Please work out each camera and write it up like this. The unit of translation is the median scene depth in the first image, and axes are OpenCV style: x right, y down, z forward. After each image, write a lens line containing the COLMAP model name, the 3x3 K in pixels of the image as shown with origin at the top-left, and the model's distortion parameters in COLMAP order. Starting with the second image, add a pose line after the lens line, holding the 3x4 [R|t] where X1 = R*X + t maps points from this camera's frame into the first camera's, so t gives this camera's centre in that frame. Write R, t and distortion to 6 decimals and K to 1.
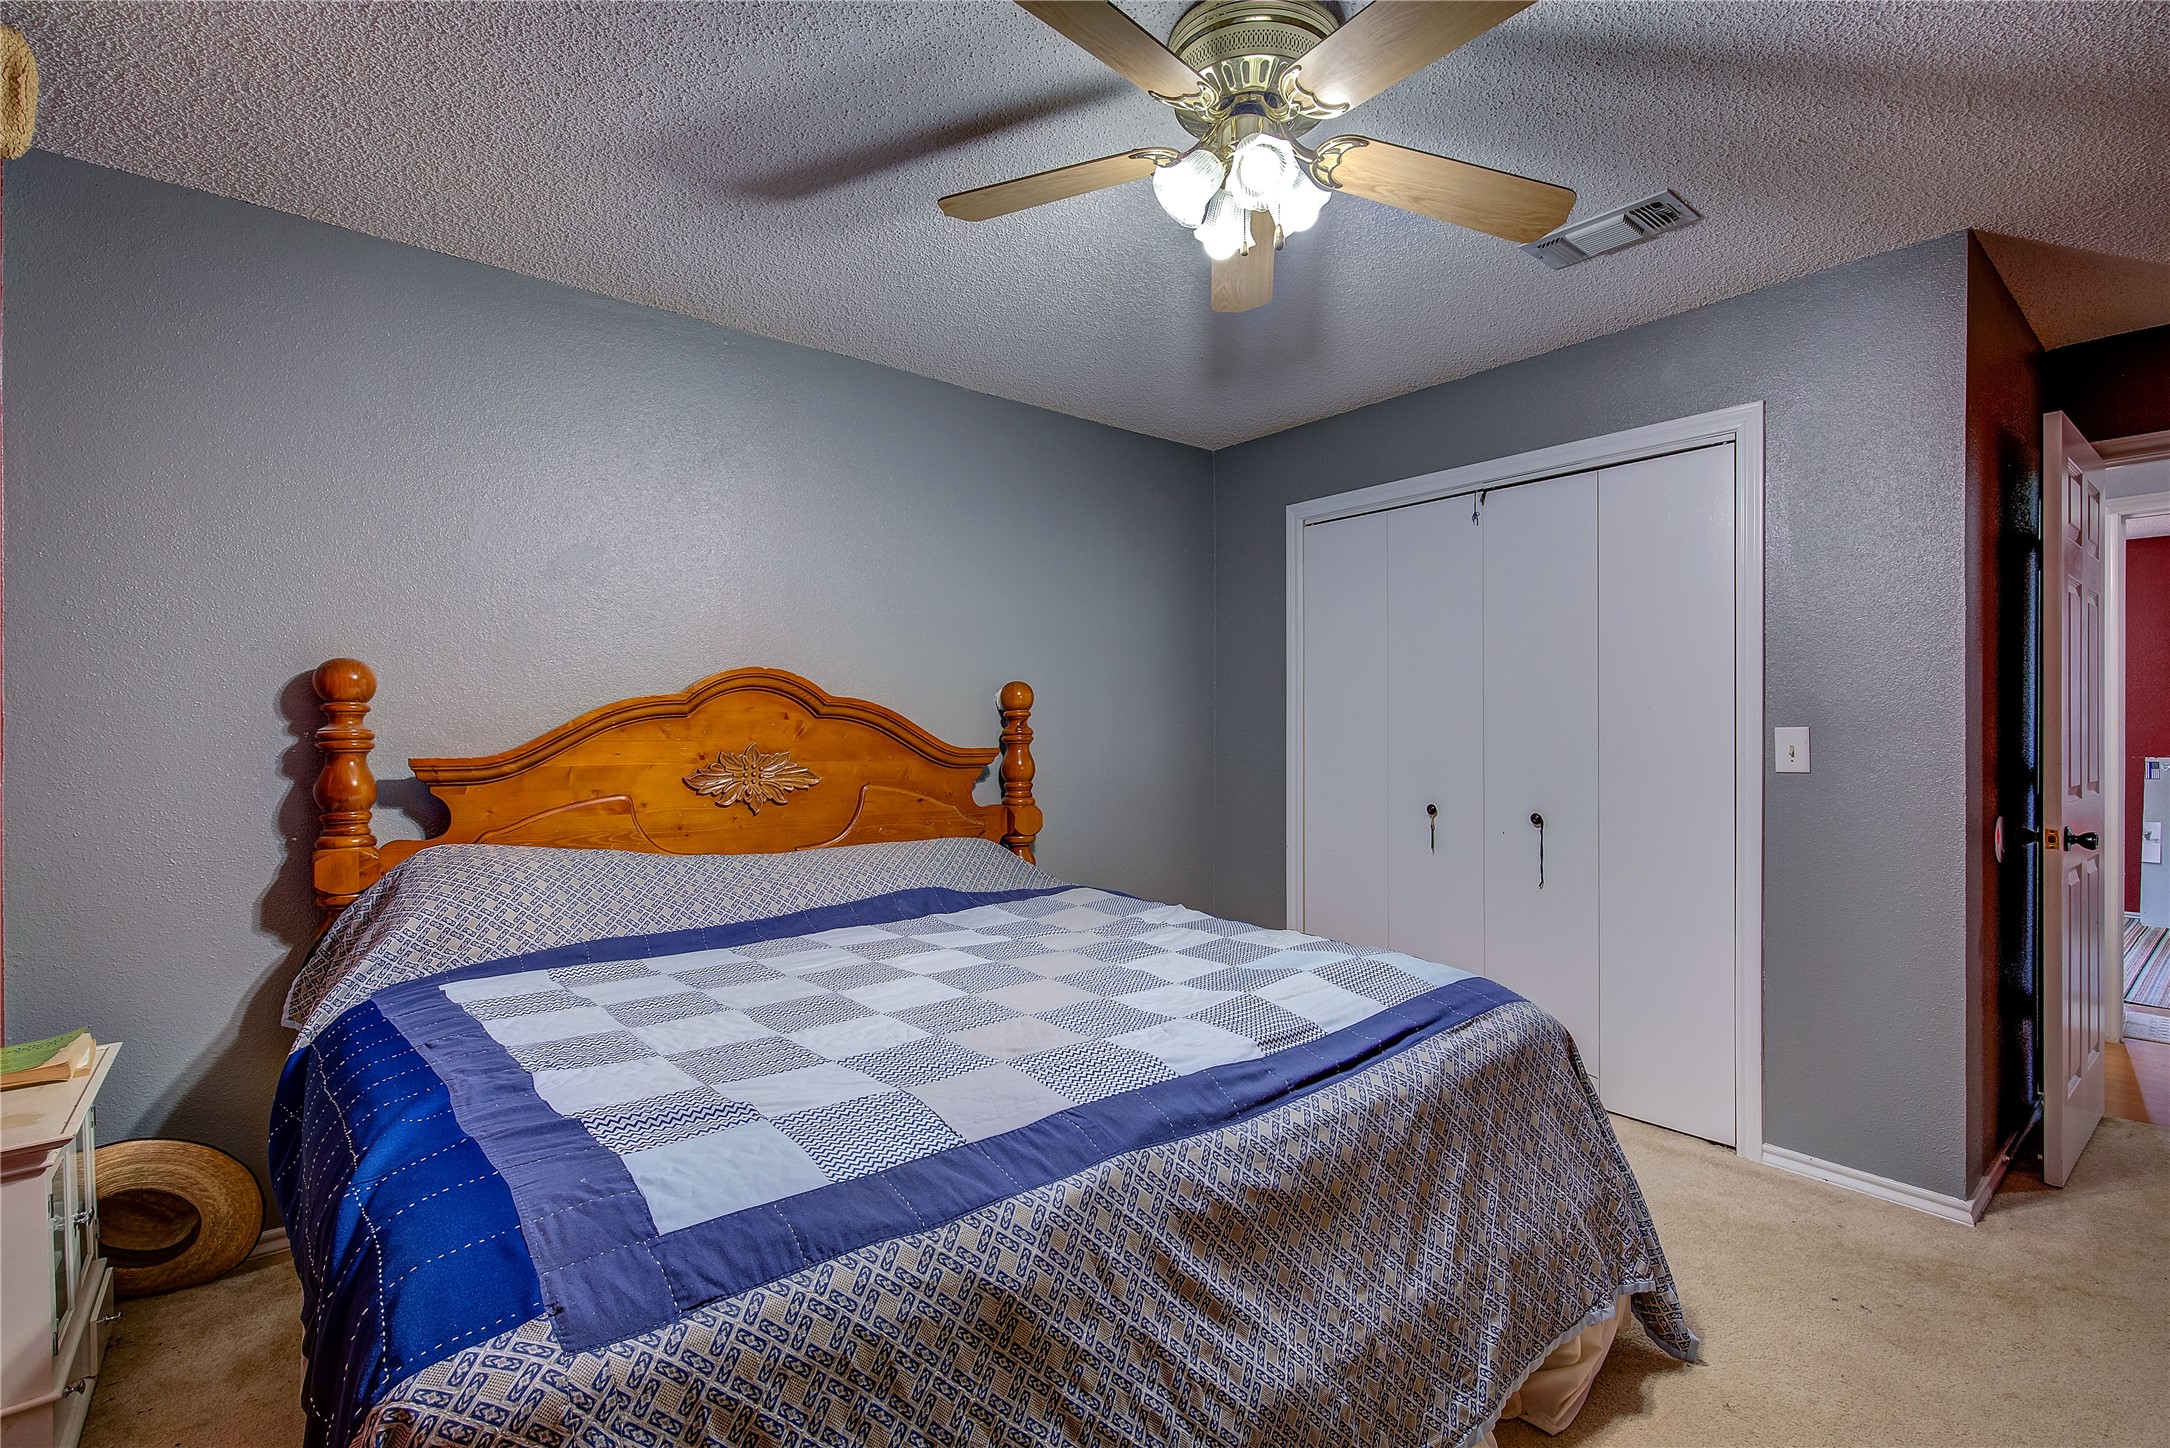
lens RADIAL K [[986.3, 0, 1079.8], [0, 986.3, 720.9], [0, 0, 1]] dist [-0.003449, 0.001956]
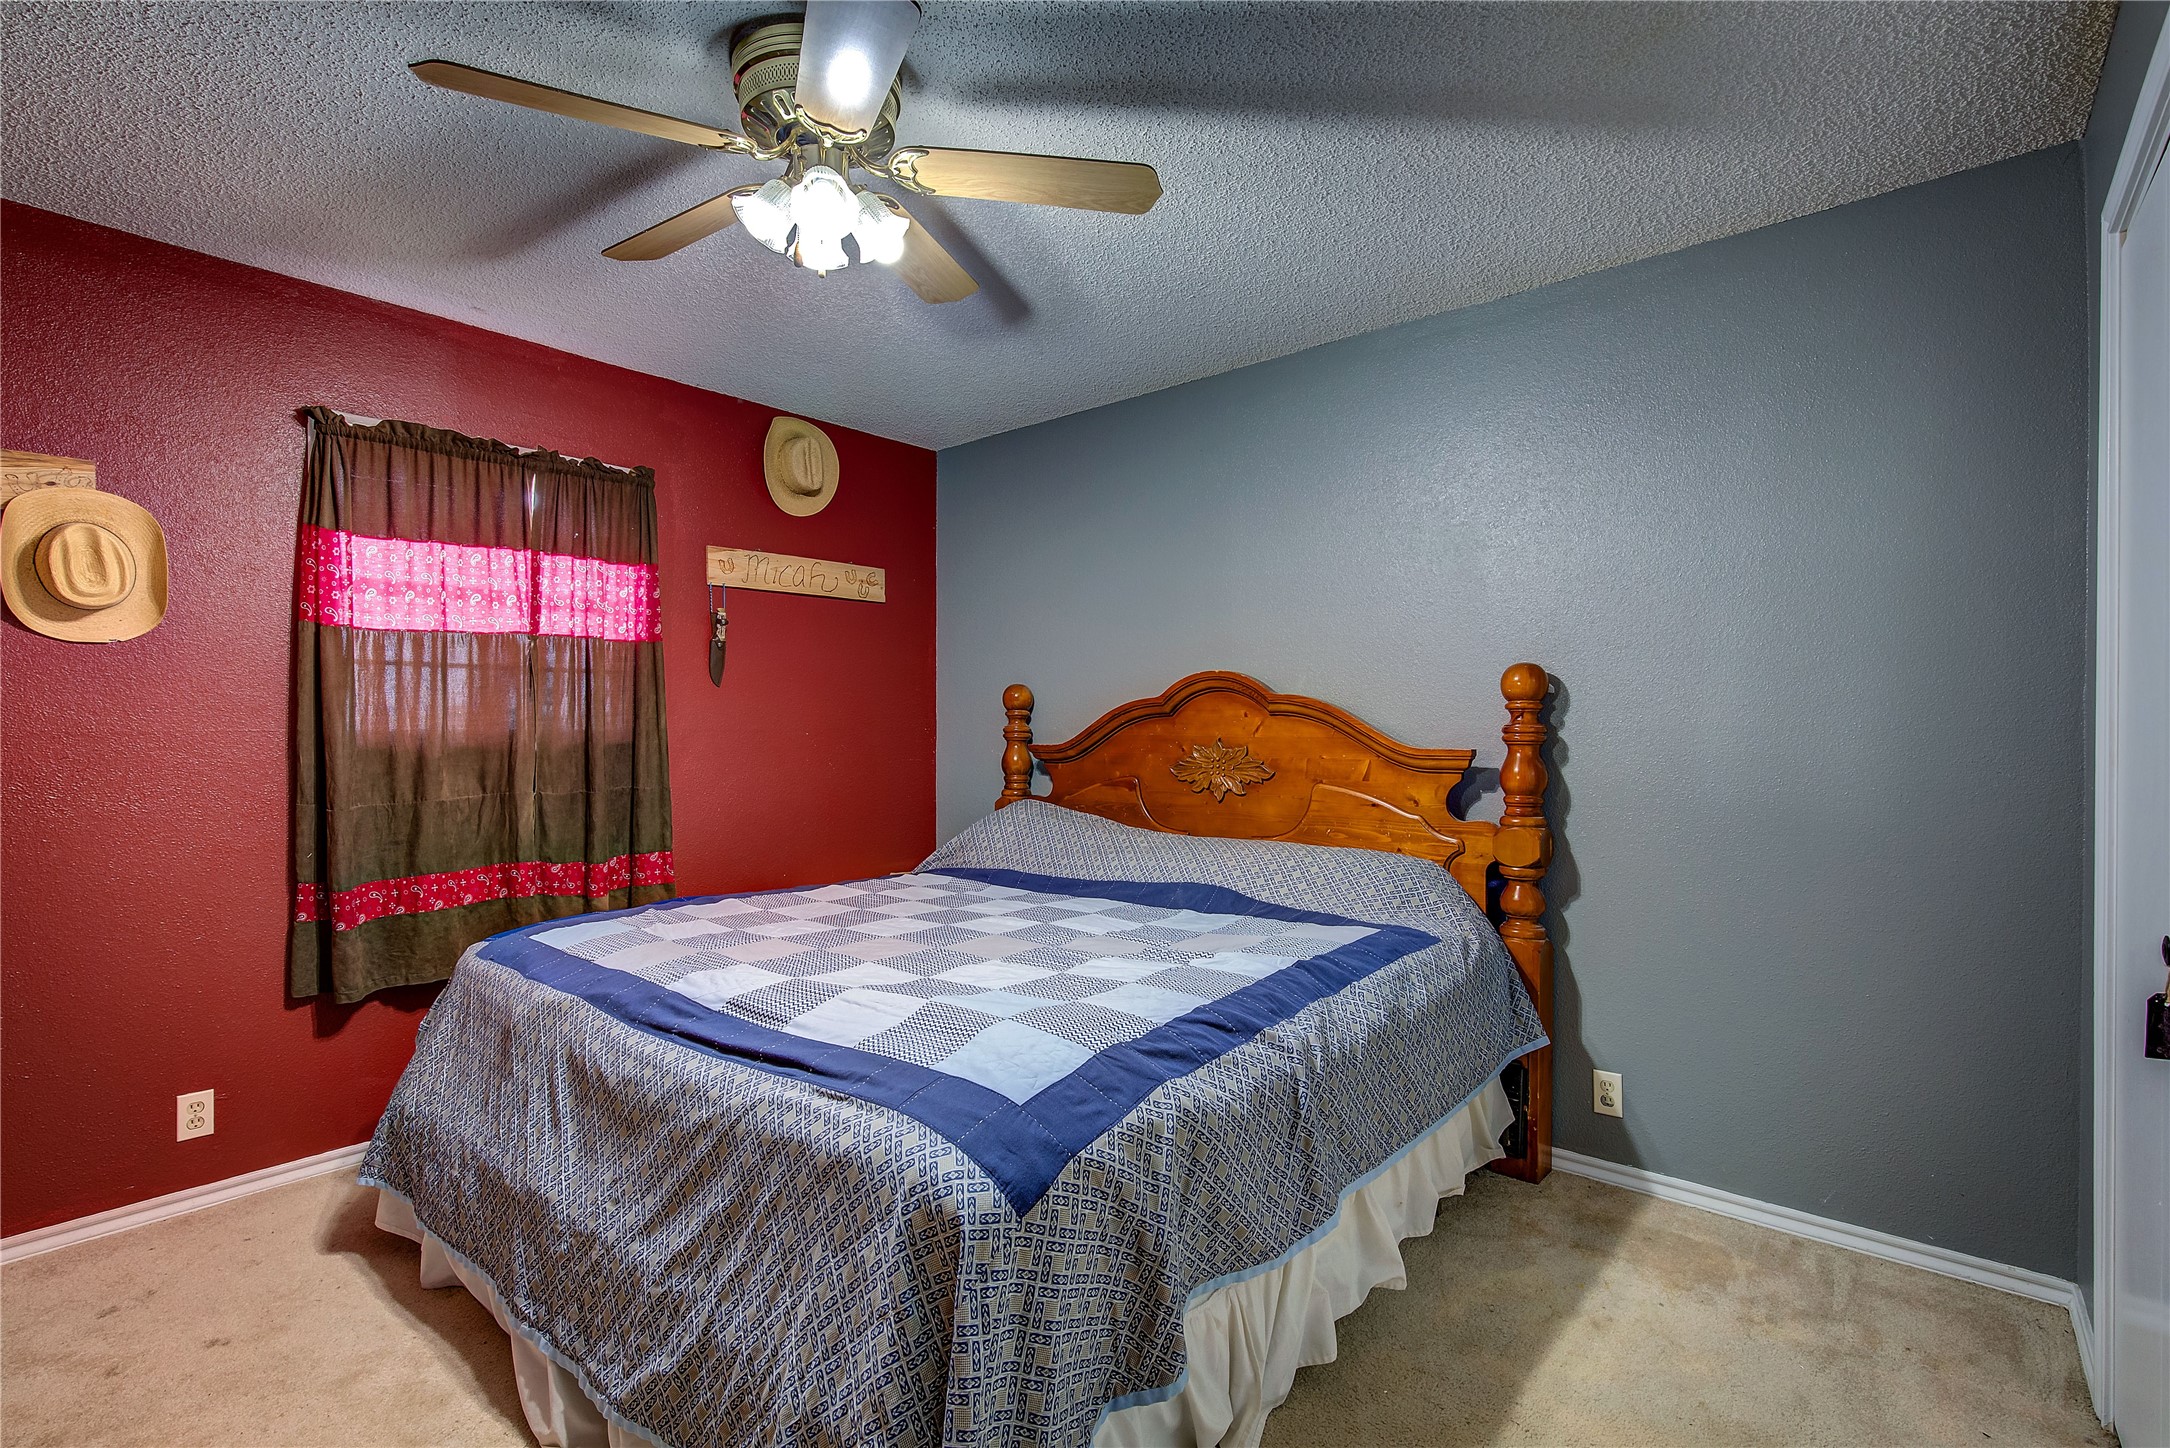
lens RADIAL K [[986.3, 0, 1086.4], [0, 986.3, 735.4], [0, 0, 1]] dist [-0.003449, 0.001956]
pose [[0.188888, 0.009861, -0.981949, 1.321085], [0.007272, 0.999908, 0.011440, 0.008050], [0.981972, -0.009302, 0.188799, 1.144159]]
